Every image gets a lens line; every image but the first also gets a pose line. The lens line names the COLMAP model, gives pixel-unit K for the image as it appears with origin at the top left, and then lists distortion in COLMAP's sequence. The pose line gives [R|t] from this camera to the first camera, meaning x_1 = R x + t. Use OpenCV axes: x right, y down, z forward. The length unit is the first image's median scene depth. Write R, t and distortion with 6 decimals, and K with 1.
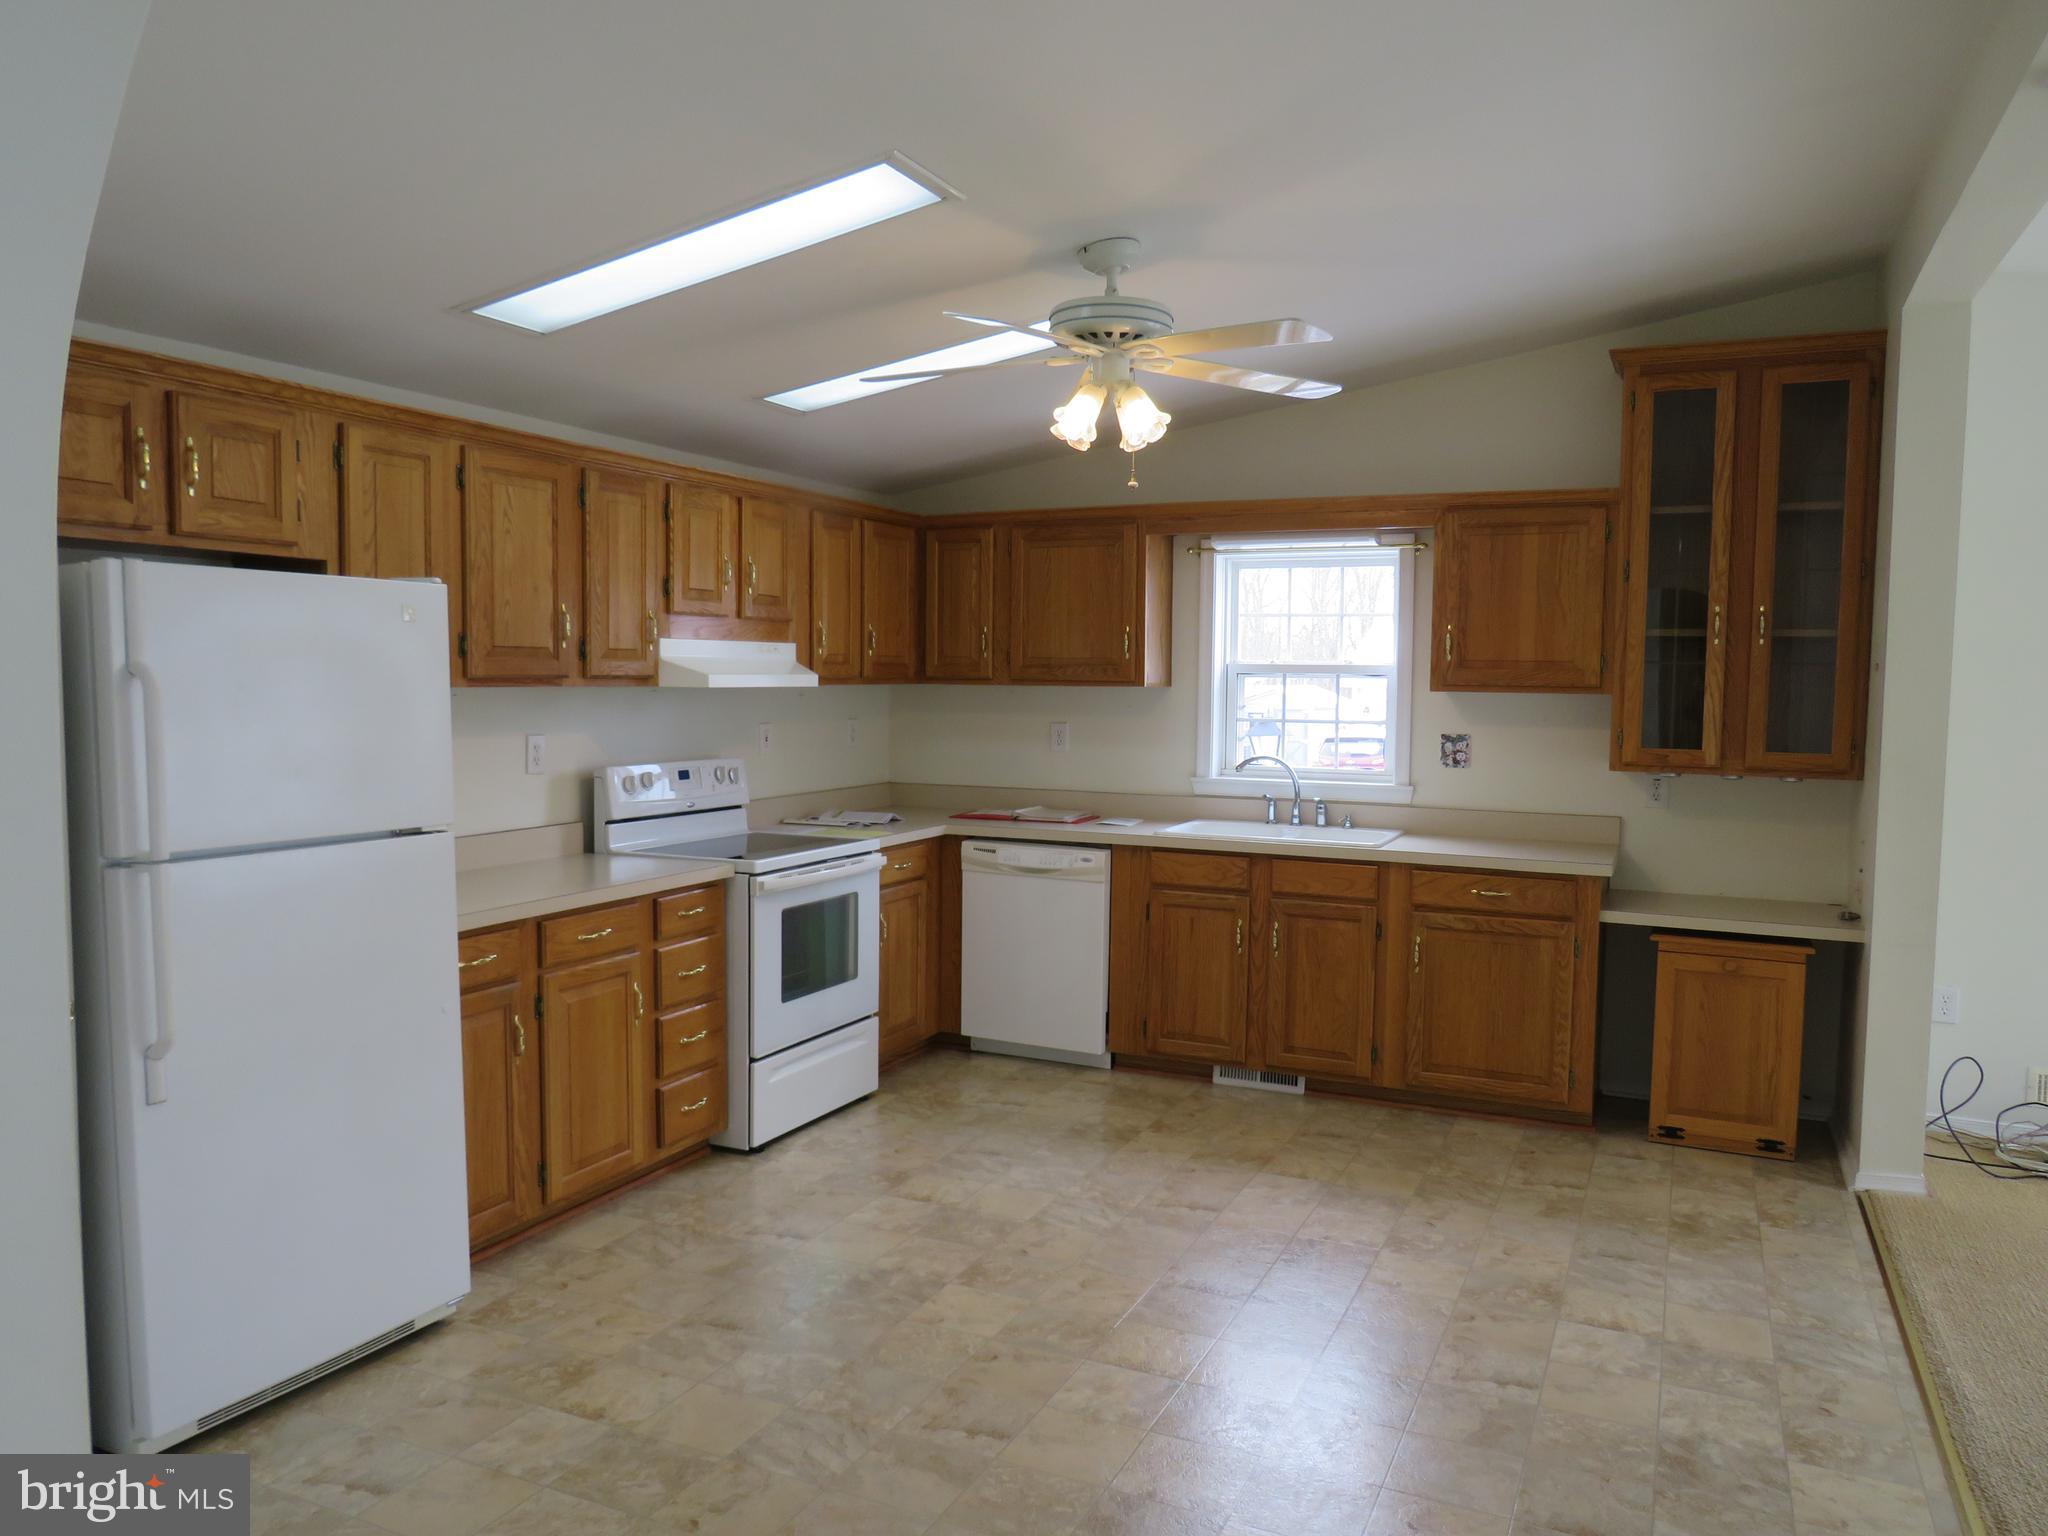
lens RADIAL K [[1479.8, 0, 1057.8], [0, 1479.8, 771.3], [0, 0, 1]] dist [-0.024751, 0.004359]
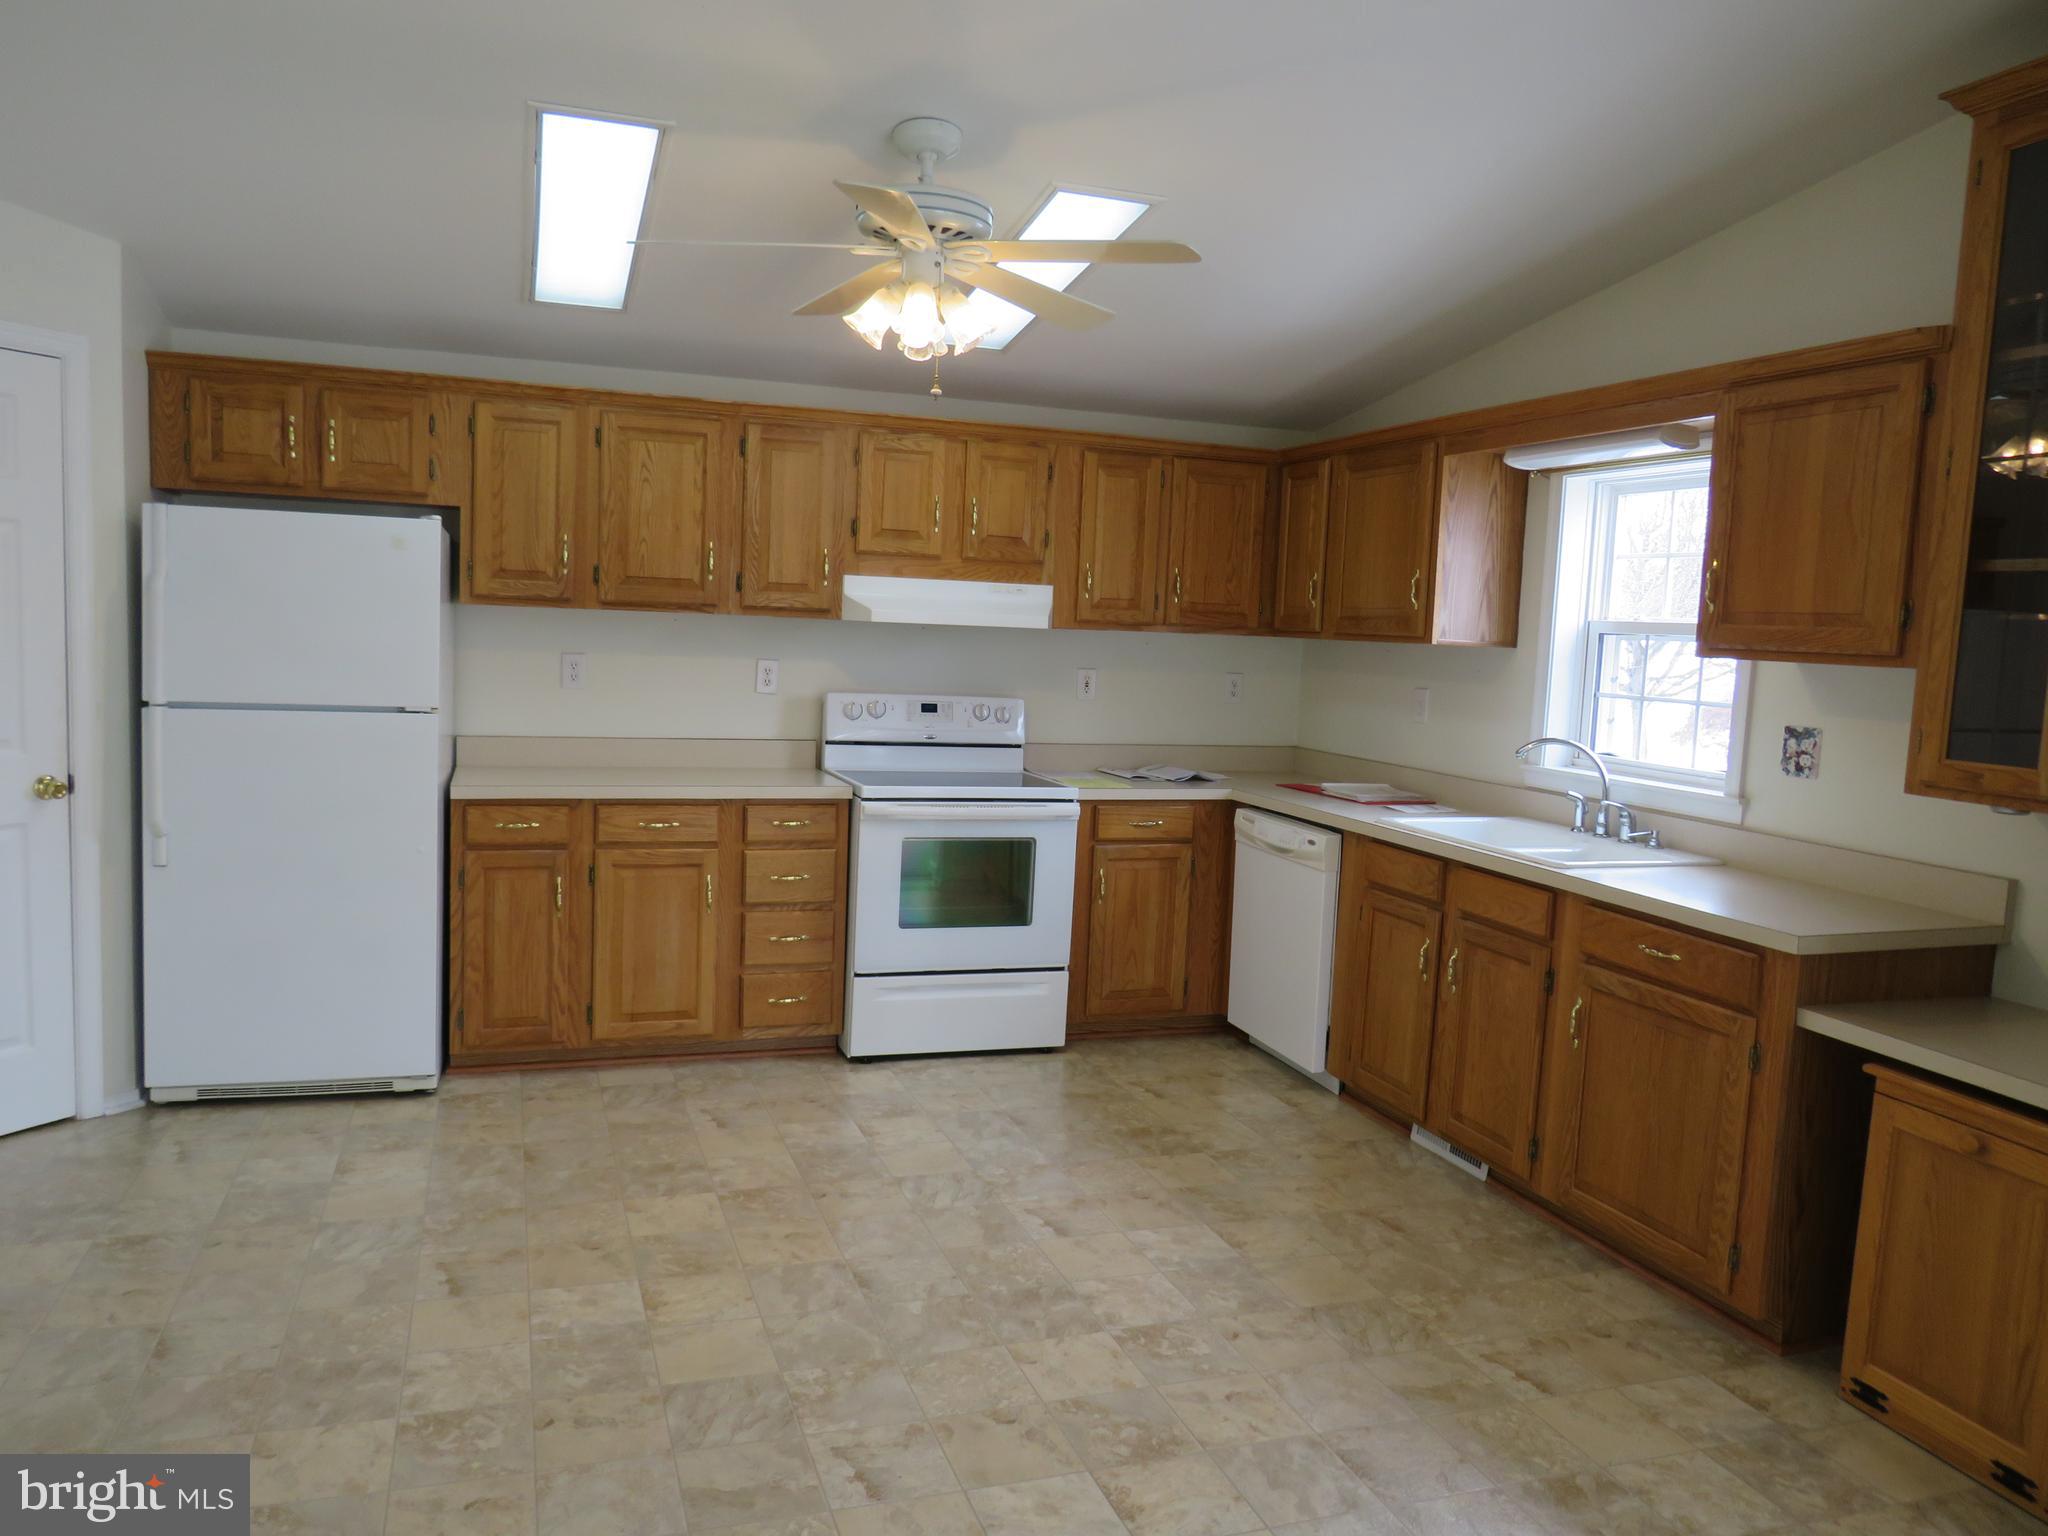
lens RADIAL K [[1521.8, 0, 1056.8], [0, 1521.8, 777.1], [0, 0, 1]] dist [-0.012706, 0.006249]
pose [[0.682532, 0.092133, -0.725025, 0.594073], [-0.082974, 0.995377, 0.048377, -0.008474], [0.726130, 0.027139, 0.687021, 0.313777]]
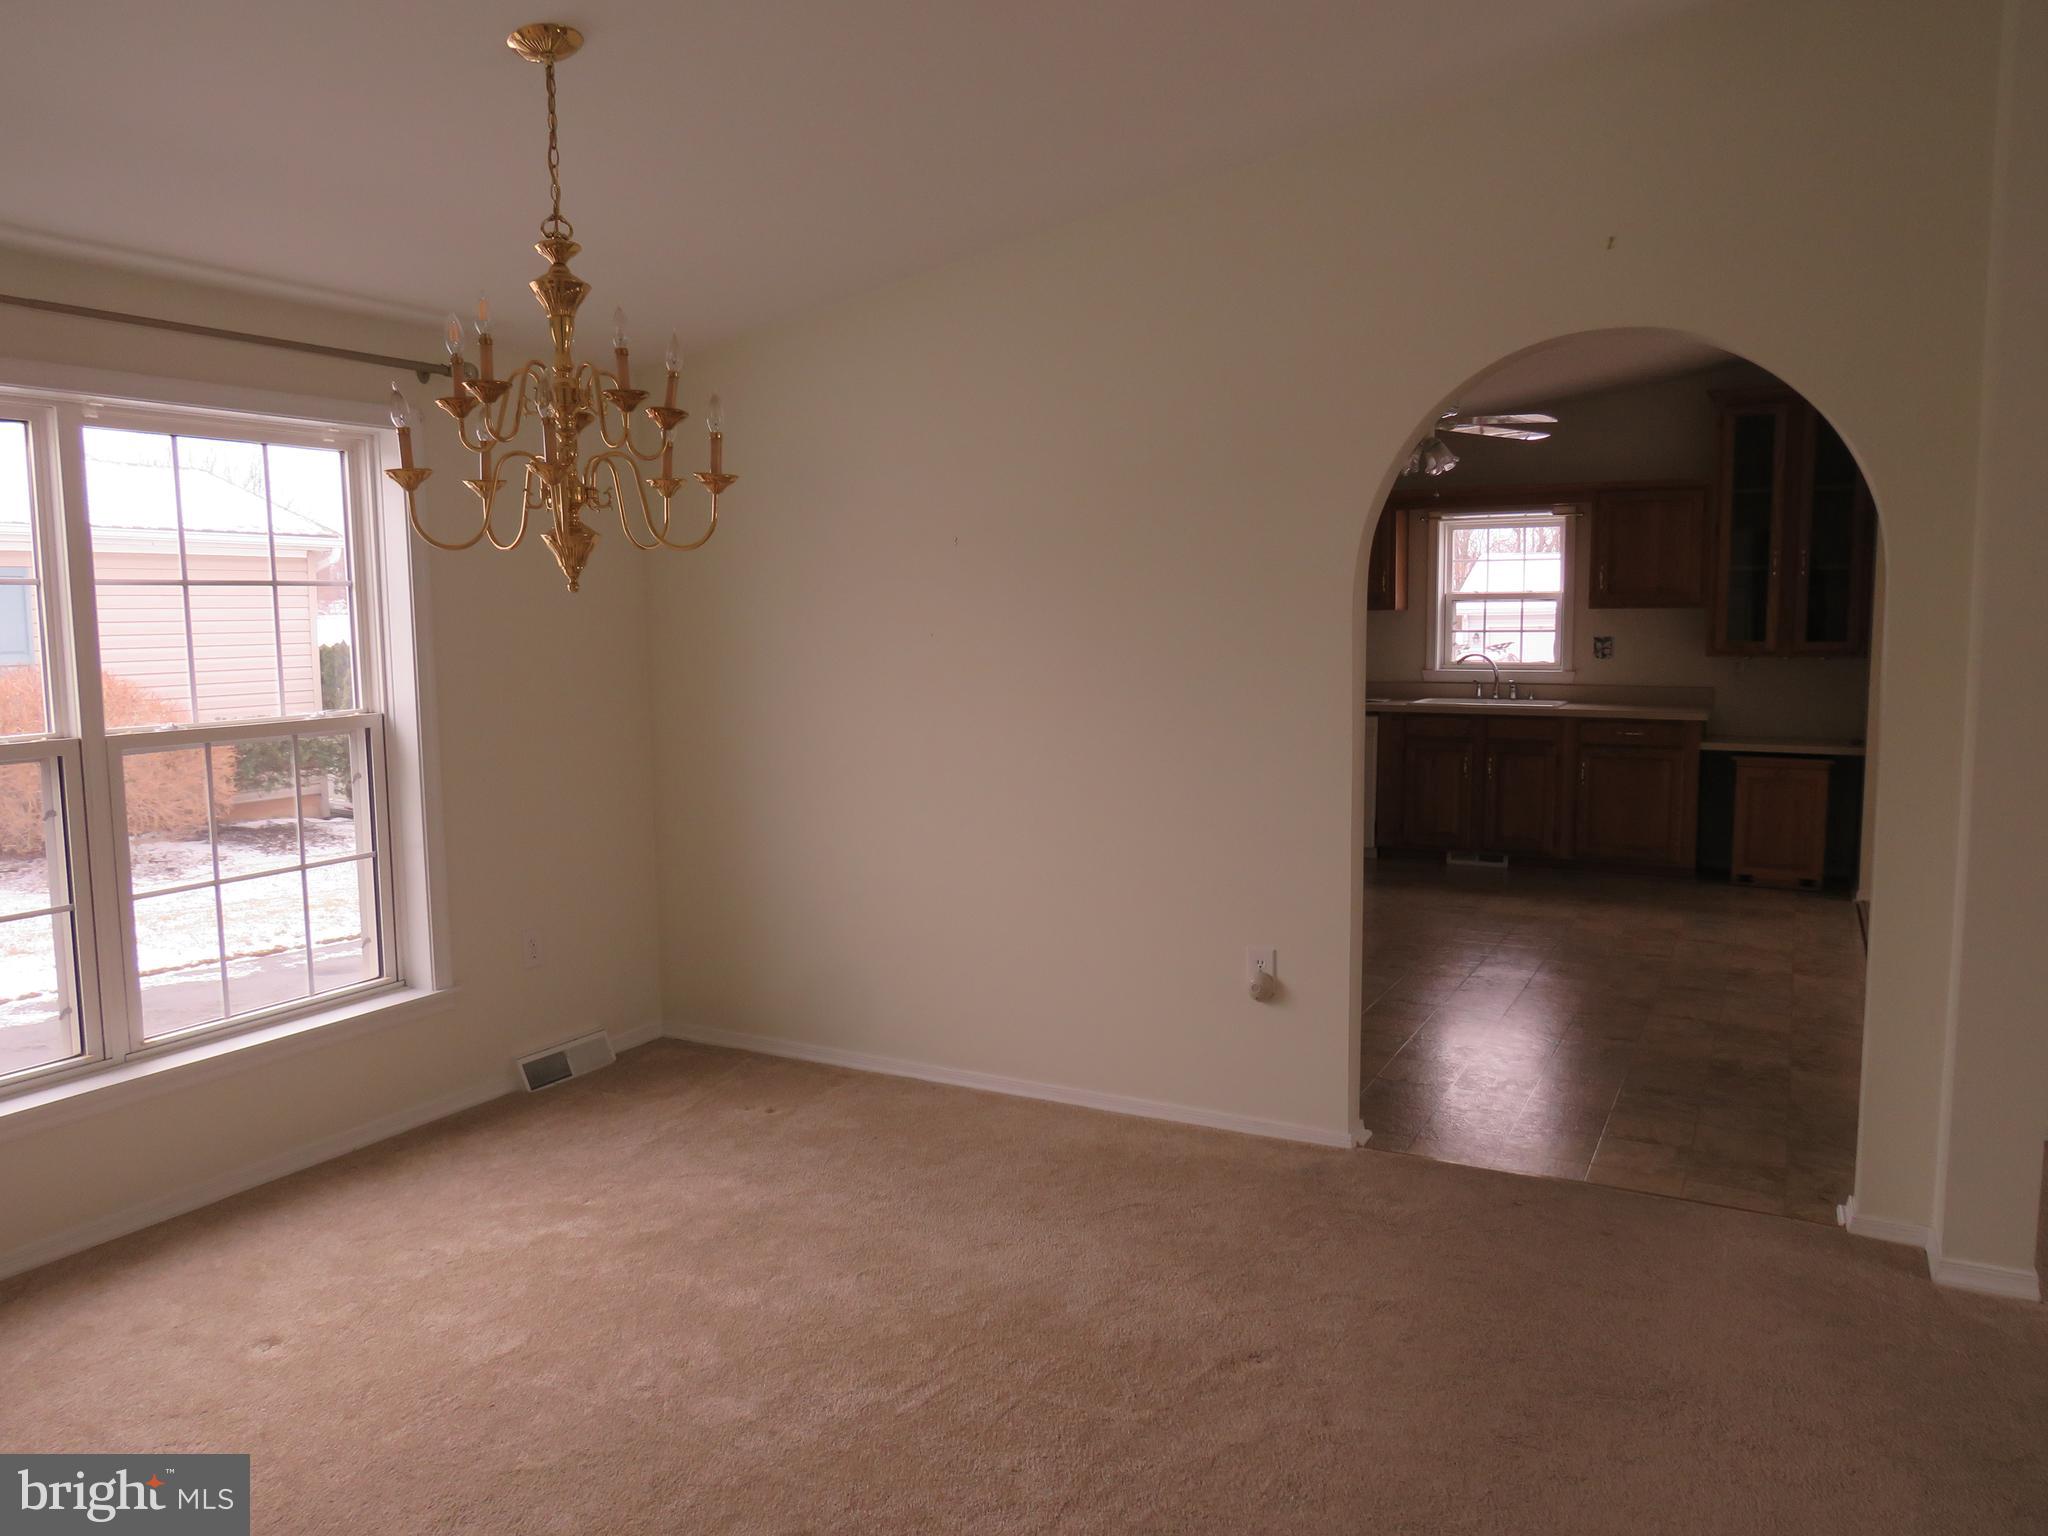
lens RADIAL K [[1521.8, 0, 1056.8], [0, 1521.8, 777.1], [0, 0, 1]] dist [-0.012706, 0.006249]
pose [[0.998928, -0.017812, -0.042732, -0.258785], [0.019842, 0.998672, 0.047552, 0.037839], [0.041828, -0.048349, 0.997954, -0.672783]]
